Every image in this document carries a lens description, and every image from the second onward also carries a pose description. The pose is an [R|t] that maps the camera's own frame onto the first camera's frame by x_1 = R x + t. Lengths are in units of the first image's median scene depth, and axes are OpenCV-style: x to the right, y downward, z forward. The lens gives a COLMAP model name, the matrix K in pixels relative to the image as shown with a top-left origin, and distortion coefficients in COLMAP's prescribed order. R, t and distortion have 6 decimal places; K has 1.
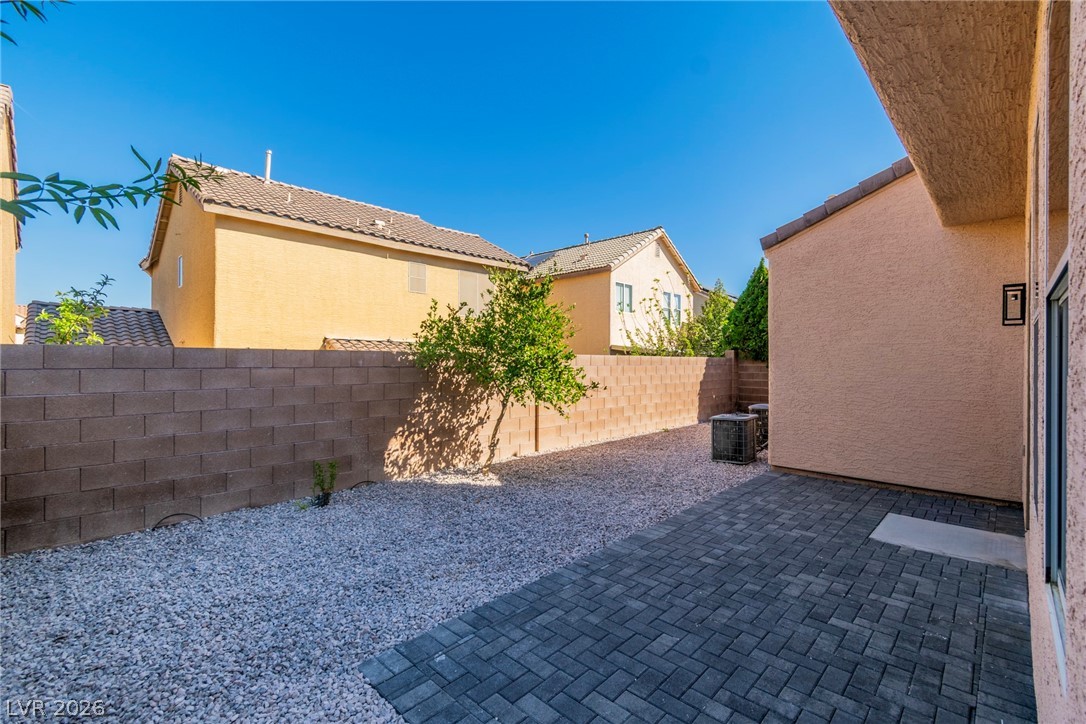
lens RADIAL K [[479.4, 0, 545.7], [0, 479.4, 359.8], [0, 0, 1]] dist [-0.001132, -0.000075]
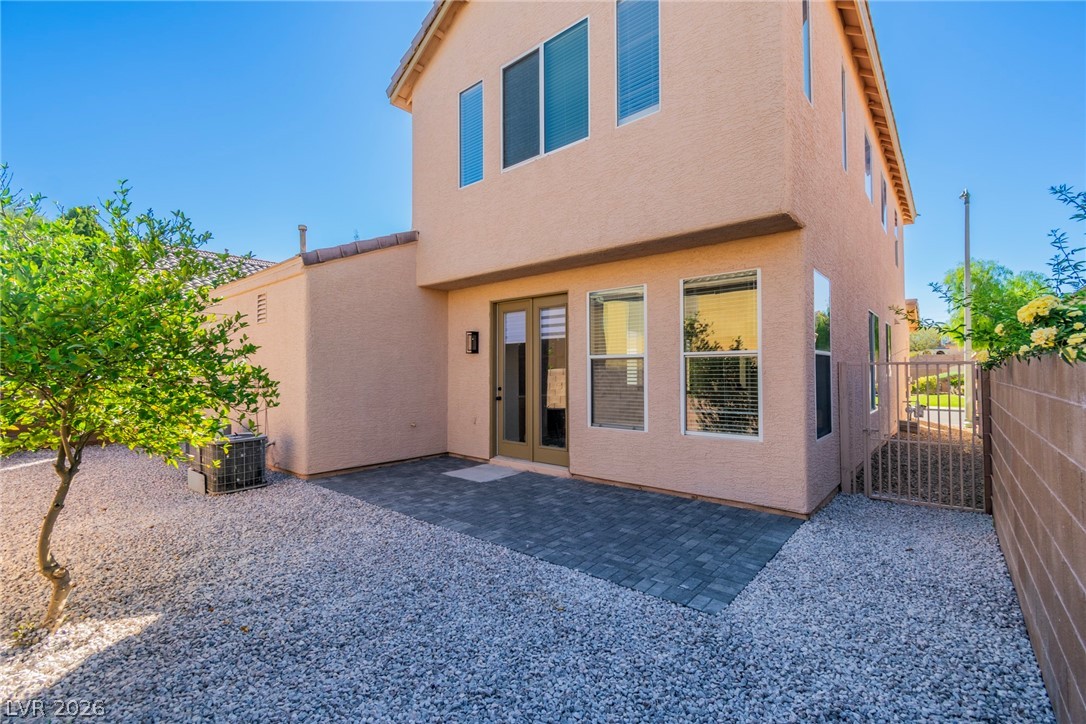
lens RADIAL K [[479.4, 0, 545.7], [0, 479.4, 359.8], [0, 0, 1]] dist [-0.001132, -0.000075]
pose [[-0.068842, 0.017855, 0.997468, -1.171772], [0.004067, 0.999837, -0.017616, -0.015424], [-0.997619, 0.002844, -0.068903, 1.092823]]
